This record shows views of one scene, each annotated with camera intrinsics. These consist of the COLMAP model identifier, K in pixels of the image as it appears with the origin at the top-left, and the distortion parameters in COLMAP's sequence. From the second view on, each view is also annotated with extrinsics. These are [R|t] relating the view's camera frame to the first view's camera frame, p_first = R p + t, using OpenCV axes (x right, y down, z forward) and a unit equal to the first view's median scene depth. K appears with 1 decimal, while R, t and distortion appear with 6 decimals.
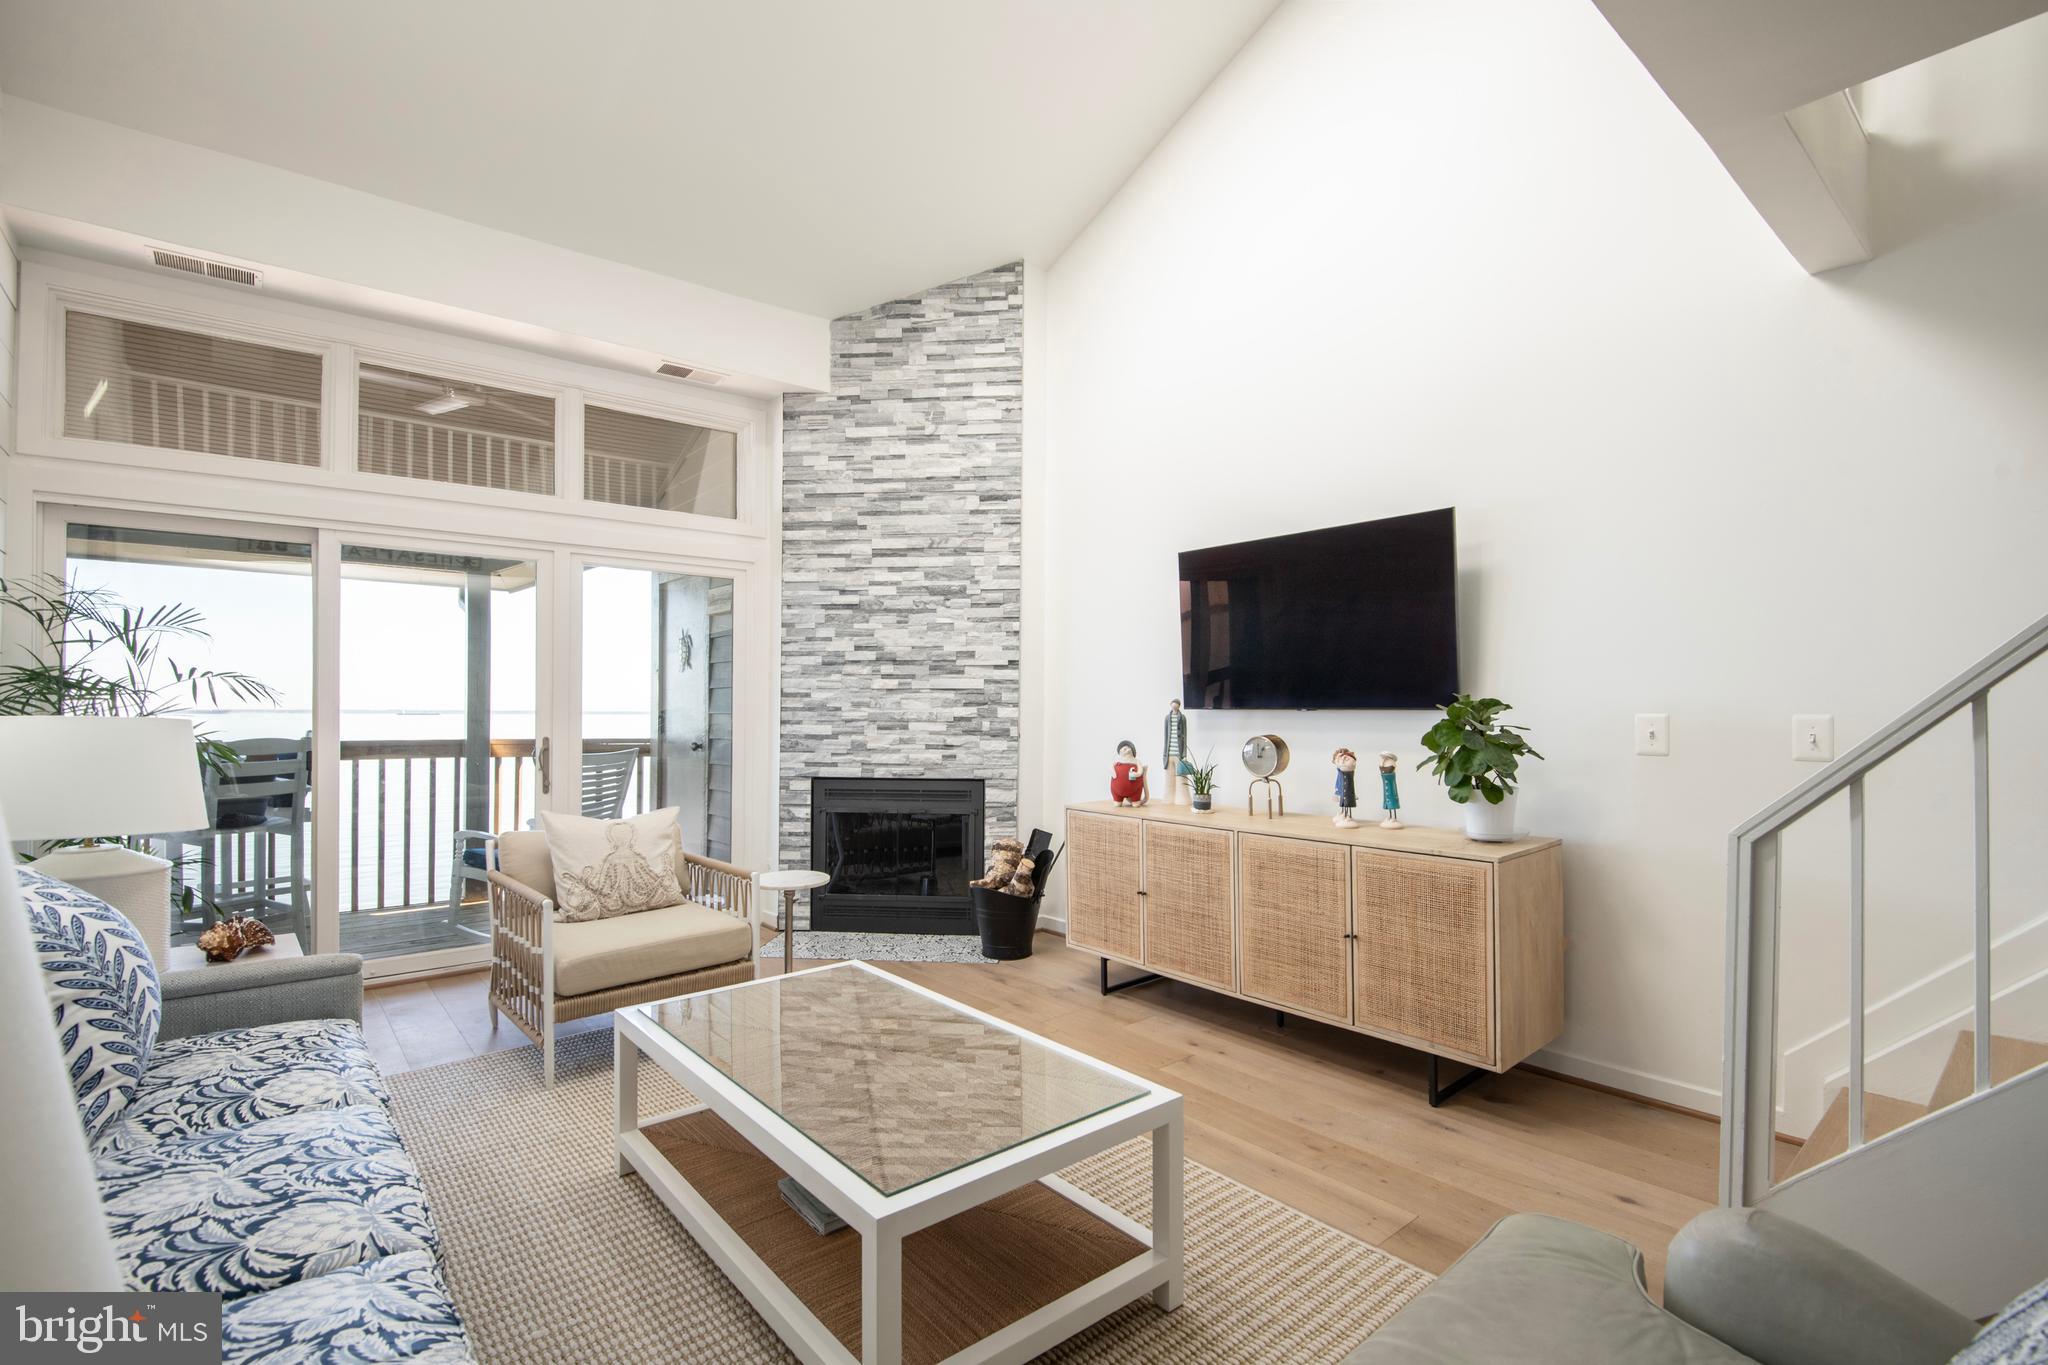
lens RADIAL K [[960.0, 0, 1020.3], [0, 960.0, 671.9], [0, 0, 1]] dist [0.029432, -0.019857]
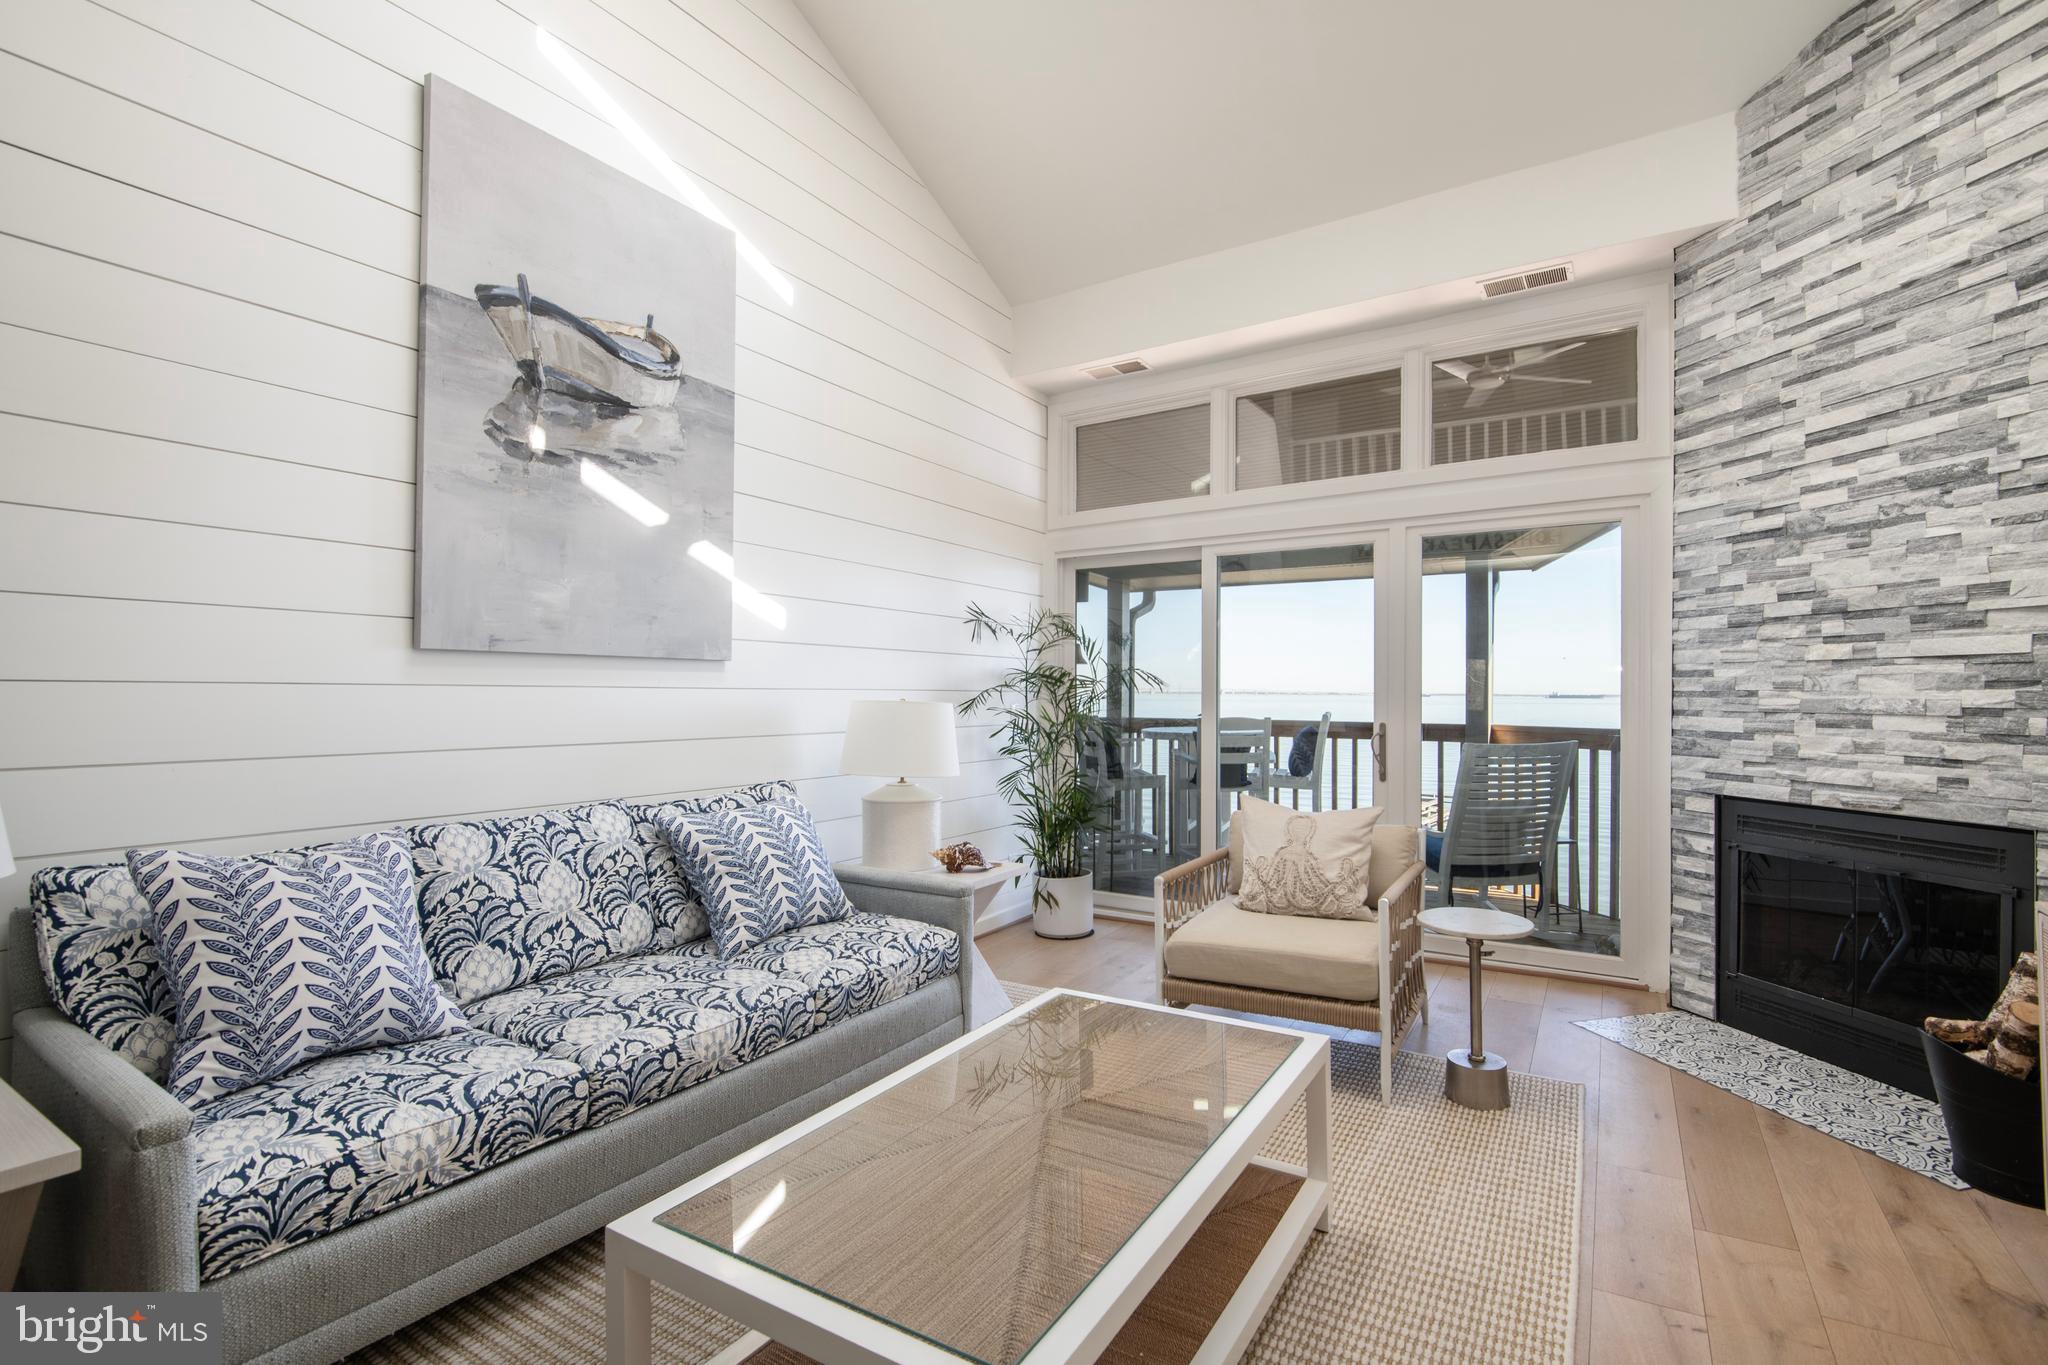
lens RADIAL K [[937.8, 0, 1023.5], [0, 937.8, 661.7], [0, 0, 1]] dist [0.000308, -0.007430]
pose [[0.317378, -0.034145, -0.947684, 0.254233], [0.035362, 0.999083, -0.024155, 0.014914], [0.947640, -0.025846, 0.318294, 0.331675]]
